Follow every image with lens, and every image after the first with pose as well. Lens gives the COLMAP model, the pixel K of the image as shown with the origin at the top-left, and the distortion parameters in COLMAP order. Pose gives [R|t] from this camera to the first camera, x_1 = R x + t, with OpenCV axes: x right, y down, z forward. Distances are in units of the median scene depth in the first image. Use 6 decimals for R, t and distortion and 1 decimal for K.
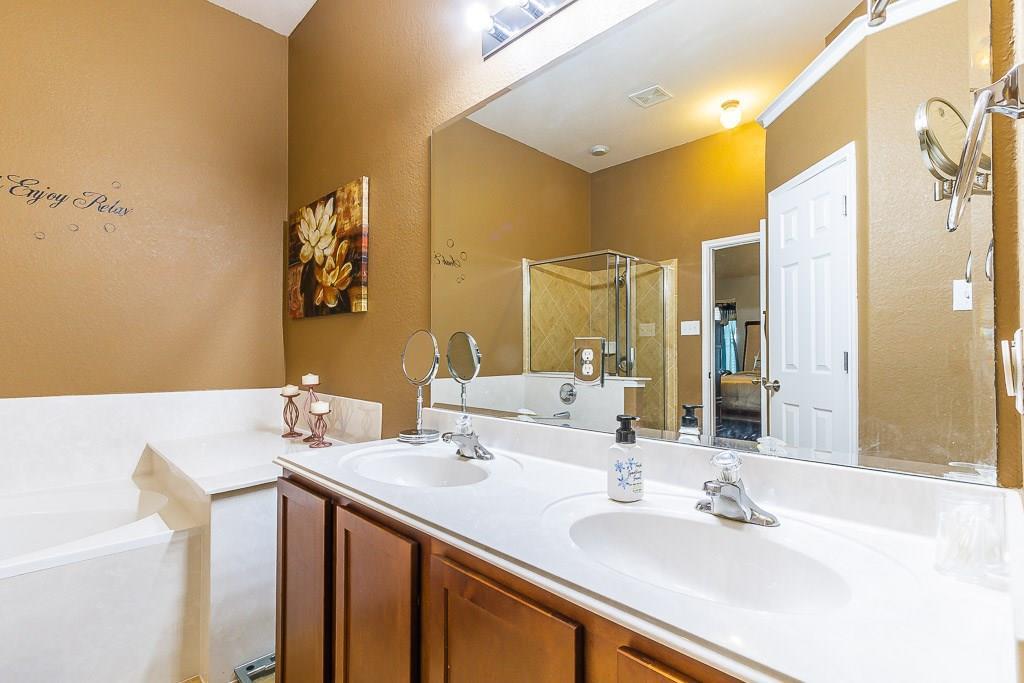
lens RADIAL K [[481.1, 0, 511.1], [0, 481.1, 346.2], [0, 0, 1]] dist [0.003322, -0.001788]
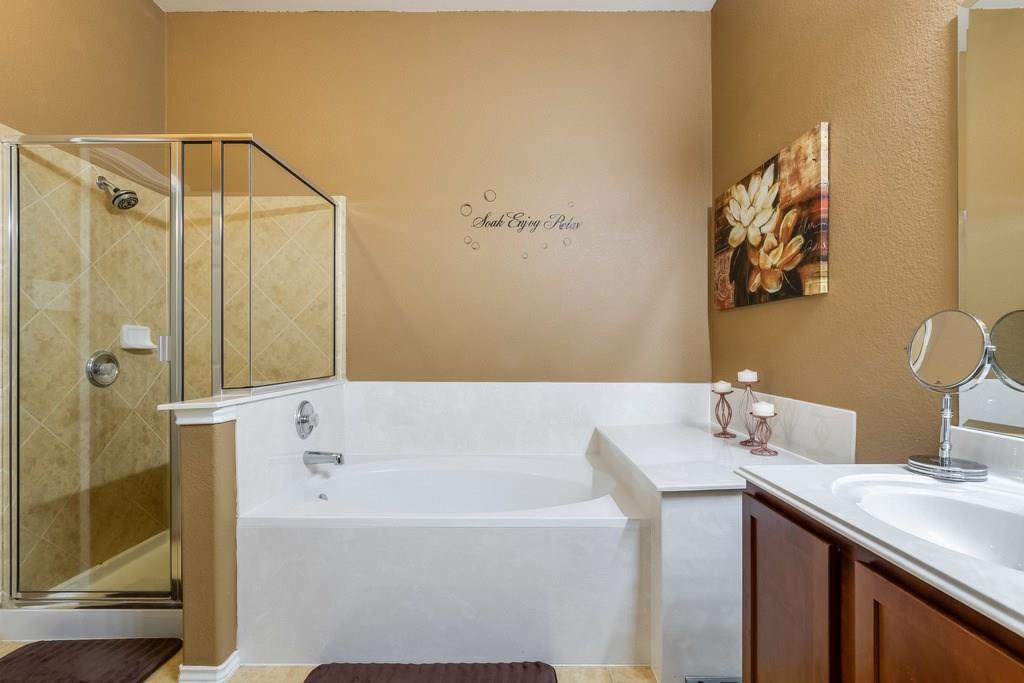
lens RADIAL K [[488.5, 0, 513.7], [0, 488.5, 346.0], [0, 0, 1]] dist [-0.005250, 0.001714]
pose [[0.707298, -0.008414, -0.706865, -0.096842], [0.016777, 0.999847, 0.004886, 0.002226], [0.706716, -0.015315, 0.707331, 0.067058]]
